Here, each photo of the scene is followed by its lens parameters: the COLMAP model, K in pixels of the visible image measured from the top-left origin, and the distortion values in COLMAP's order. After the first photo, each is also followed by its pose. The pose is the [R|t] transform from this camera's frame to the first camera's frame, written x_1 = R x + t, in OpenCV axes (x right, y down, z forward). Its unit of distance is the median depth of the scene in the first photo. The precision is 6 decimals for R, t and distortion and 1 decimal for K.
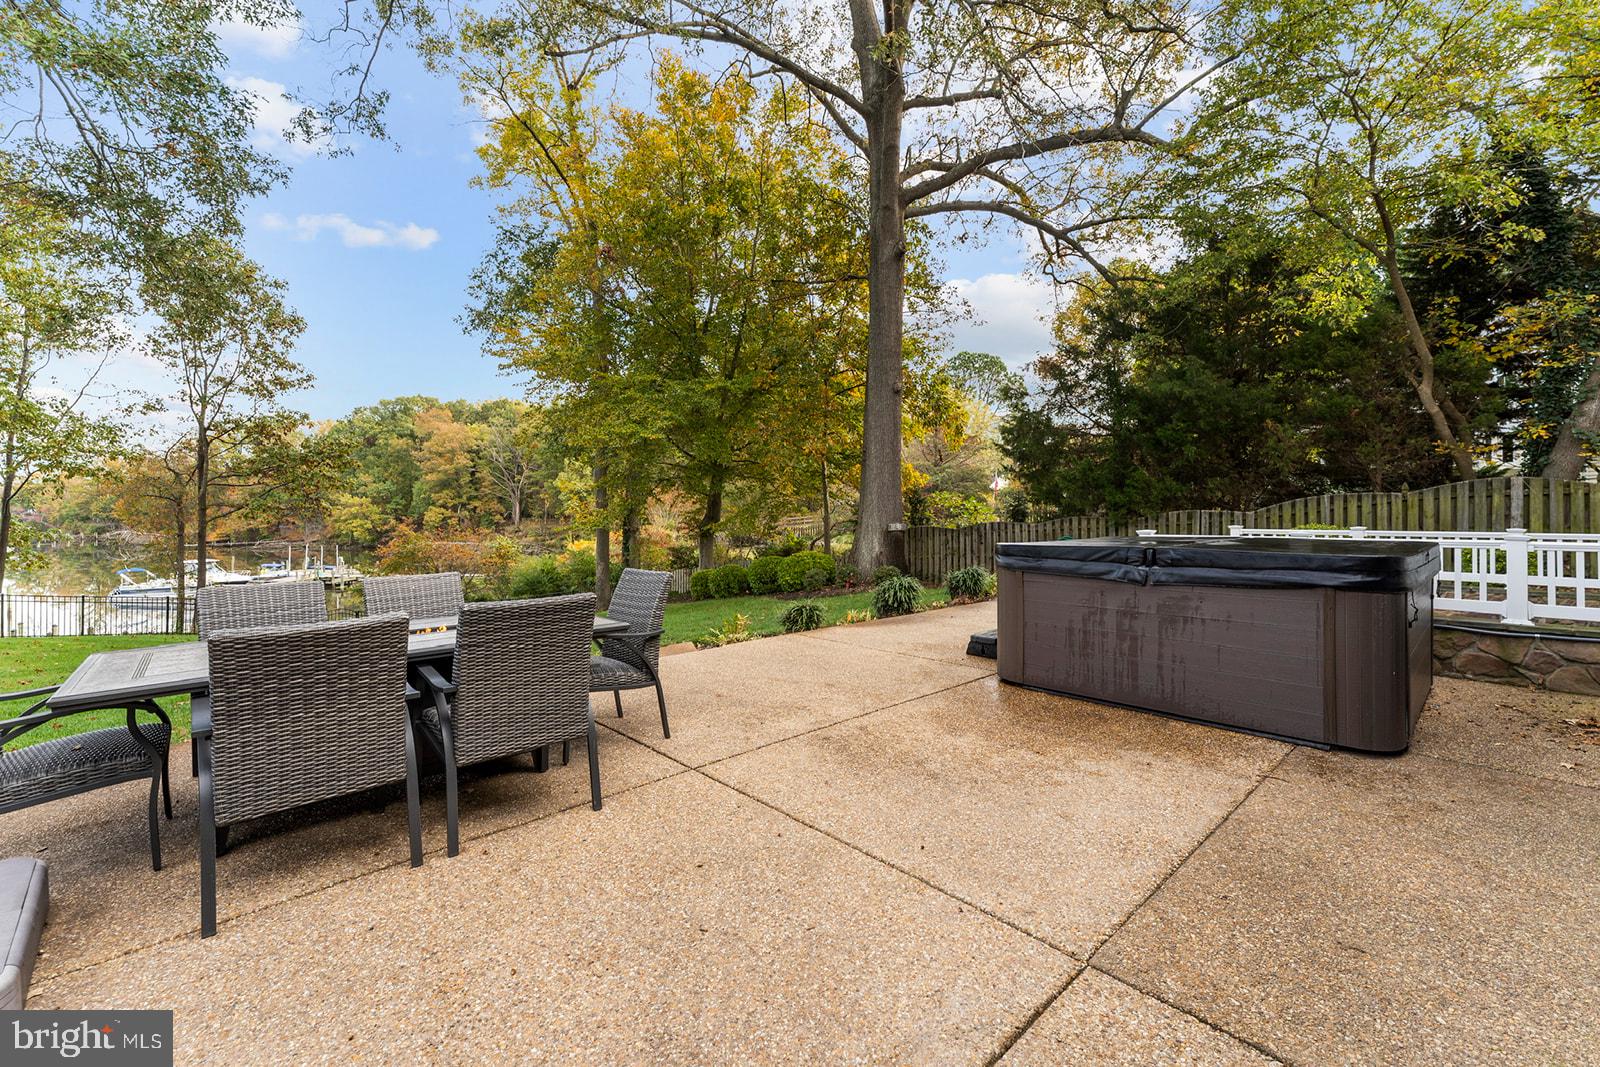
lens RADIAL K [[659.9, 0, 790.1], [0, 659.9, 516.8], [0, 0, 1]] dist [0.001737, 0.000218]
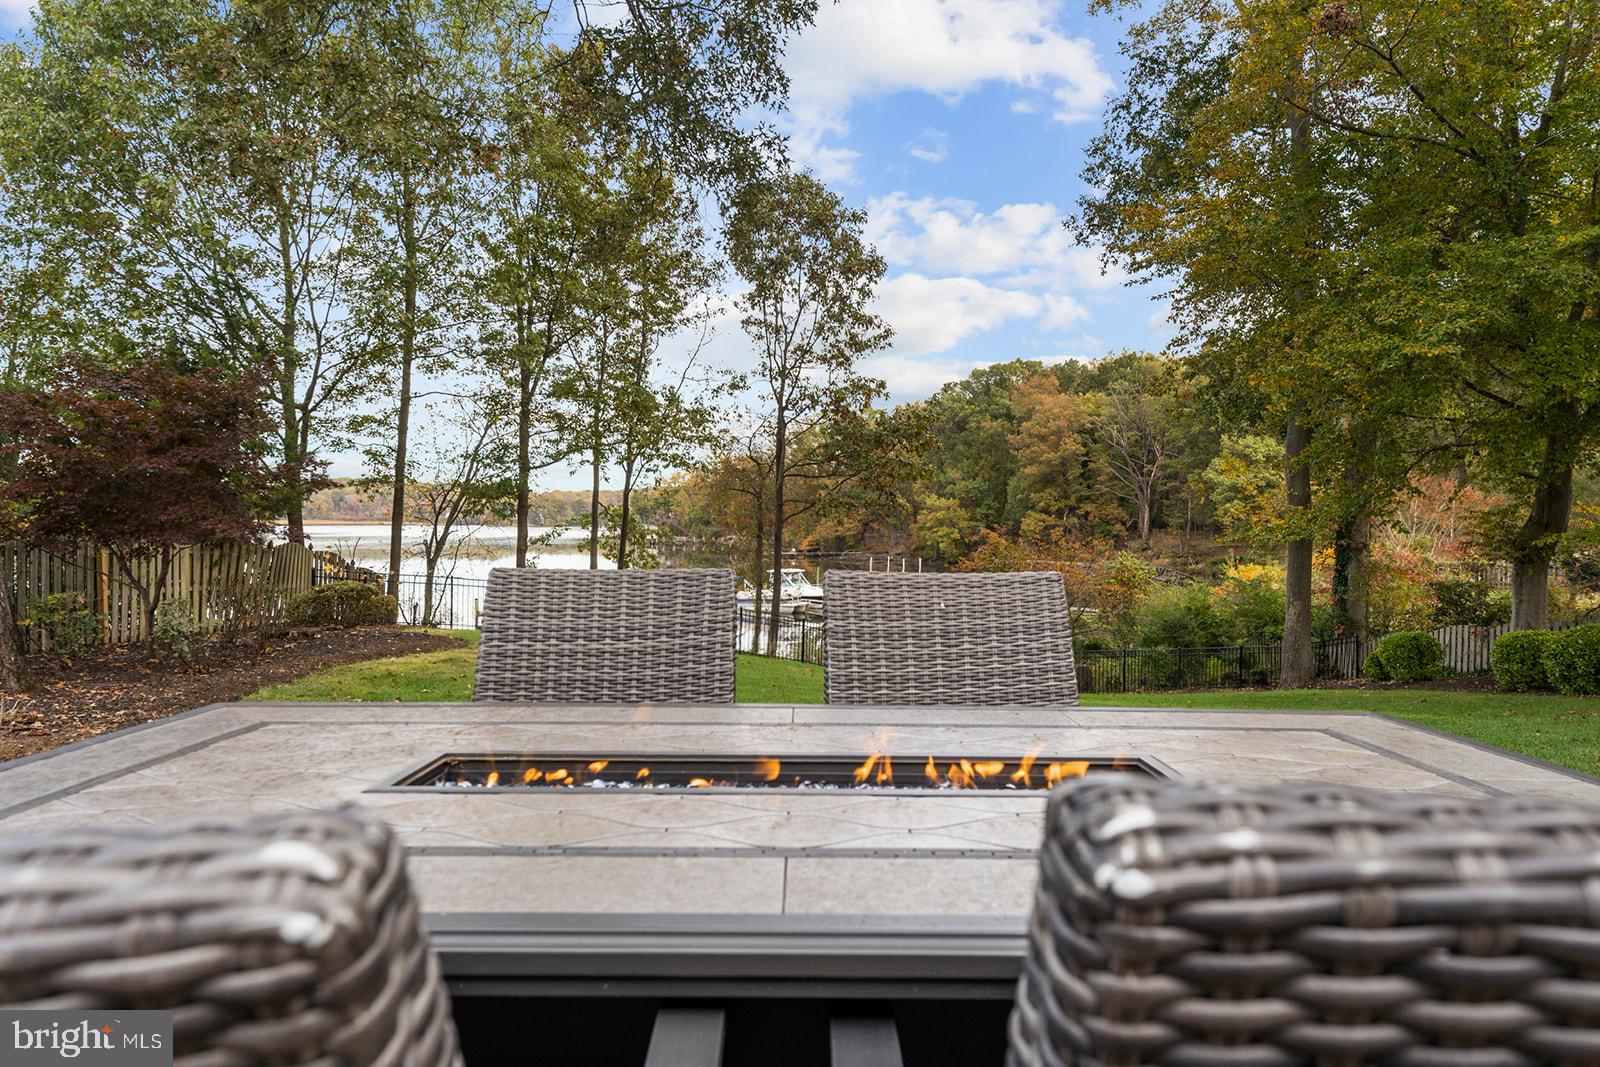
lens RADIAL K [[993.2, 0, 800.0], [0, 993.2, 533.5], [0, 0, 1]] dist [0.006046, 0.000577]
pose [[0.748009, 0.020325, -0.663377, -0.039419], [-0.017717, 0.999786, 0.010655, 0.009183], [0.663452, 0.003783, 0.748209, 0.079061]]
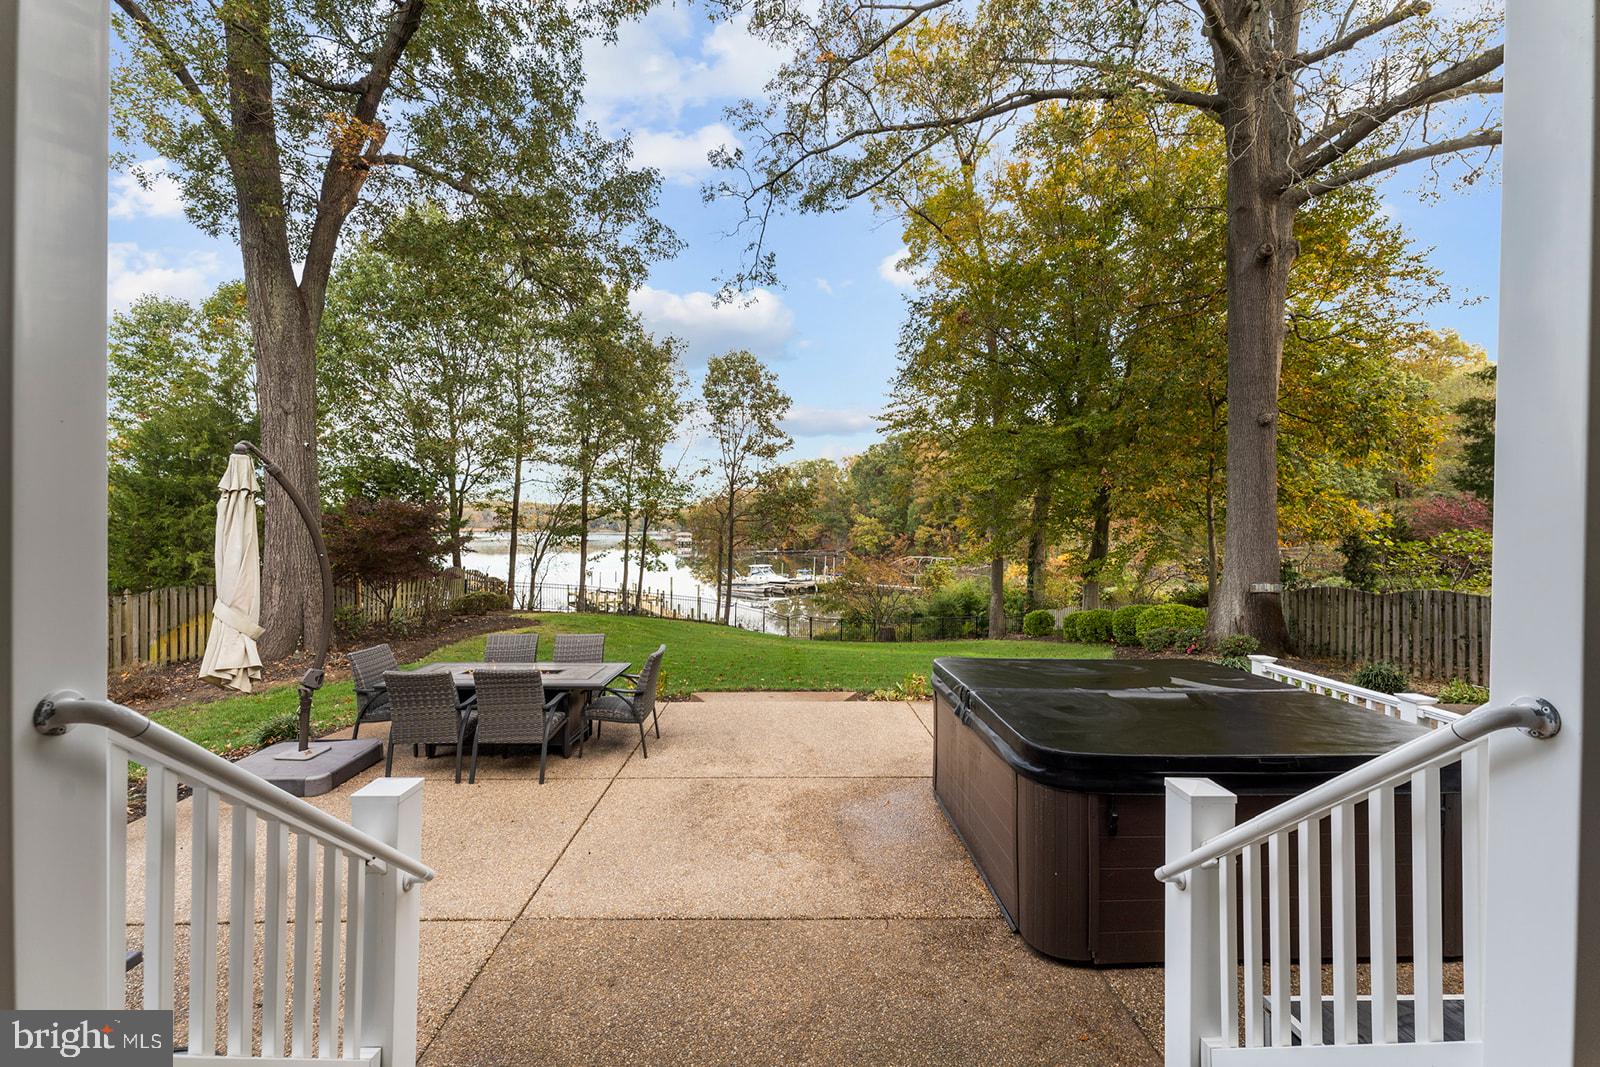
lens RADIAL K [[643.1, 0, 800.0], [0, 643.1, 533.5], [0, 0, 1]] dist [0.005878, 0.000060]
pose [[0.759892, 0.016002, -0.649852, 0.149088], [-0.015134, 0.999862, 0.006924, -0.030396], [0.649873, 0.004574, 0.760029, 0.007601]]
